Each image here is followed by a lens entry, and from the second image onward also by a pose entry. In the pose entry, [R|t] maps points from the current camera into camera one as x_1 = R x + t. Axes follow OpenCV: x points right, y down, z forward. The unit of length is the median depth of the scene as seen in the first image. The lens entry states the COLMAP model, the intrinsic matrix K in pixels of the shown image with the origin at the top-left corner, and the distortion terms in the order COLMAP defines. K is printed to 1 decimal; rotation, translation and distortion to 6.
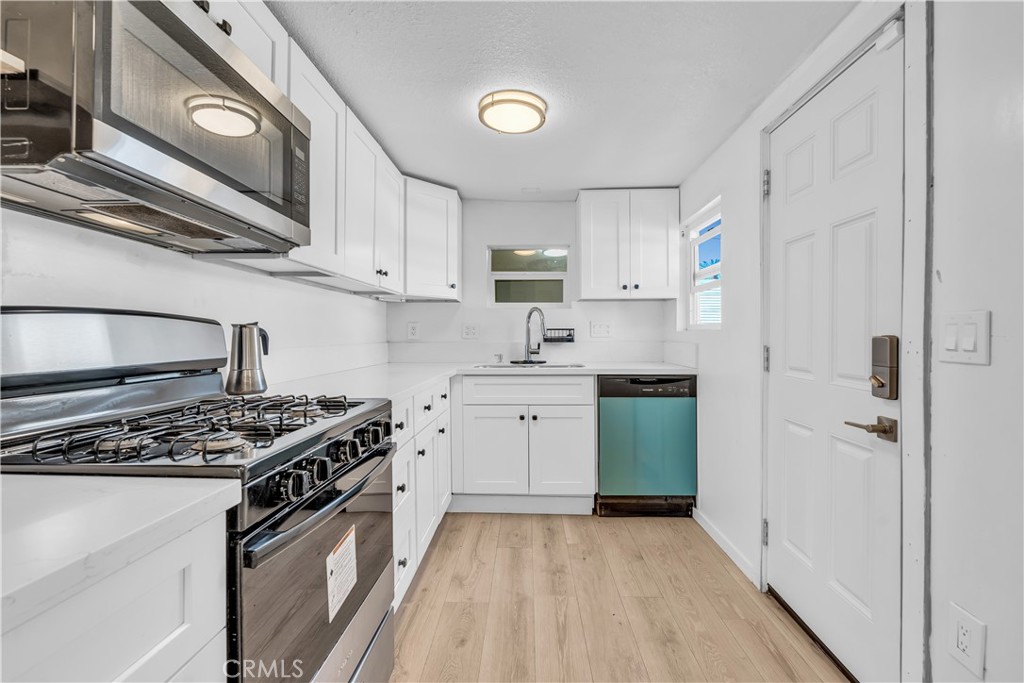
lens RADIAL K [[456.7, 0, 513.2], [0, 456.7, 335.3], [0, 0, 1]] dist [-0.007095, 0.002242]
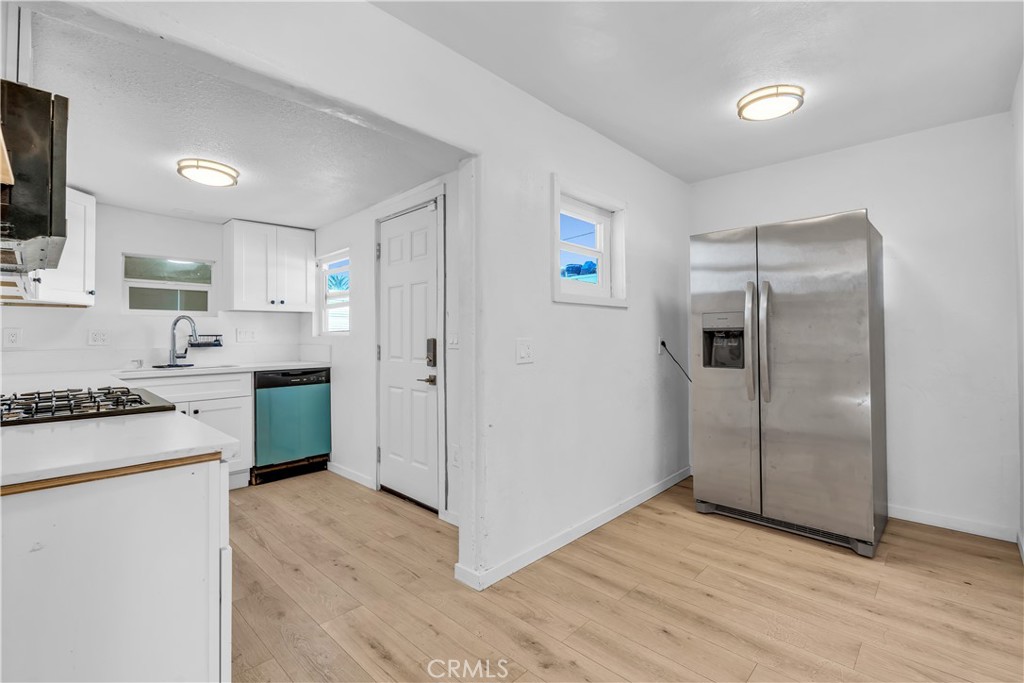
lens RADIAL K [[456.7, 0, 509.5], [0, 456.7, 330.6], [0, 0, 1]] dist [-0.007095, 0.002242]
pose [[0.672794, 0.004067, 0.739819, -0.266691], [0.011000, 0.999819, -0.015500, 0.000463], [-0.739749, 0.018566, 0.672627, -0.361982]]
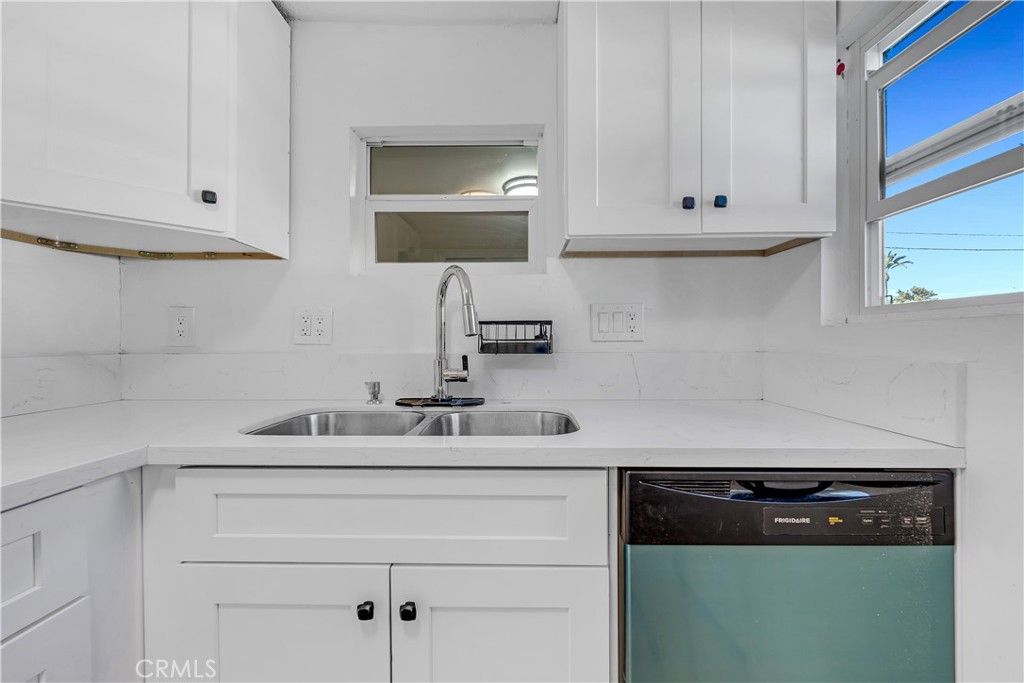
lens RADIAL K [[456.7, 0, 510.6], [0, 456.7, 338.8], [0, 0, 1]] dist [-0.007095, 0.002242]
pose [[0.999969, -0.000608, 0.007885, 0.108142], [0.000630, 0.999996, -0.002701, 0.003412], [-0.007883, 0.002706, 0.999965, 0.682335]]
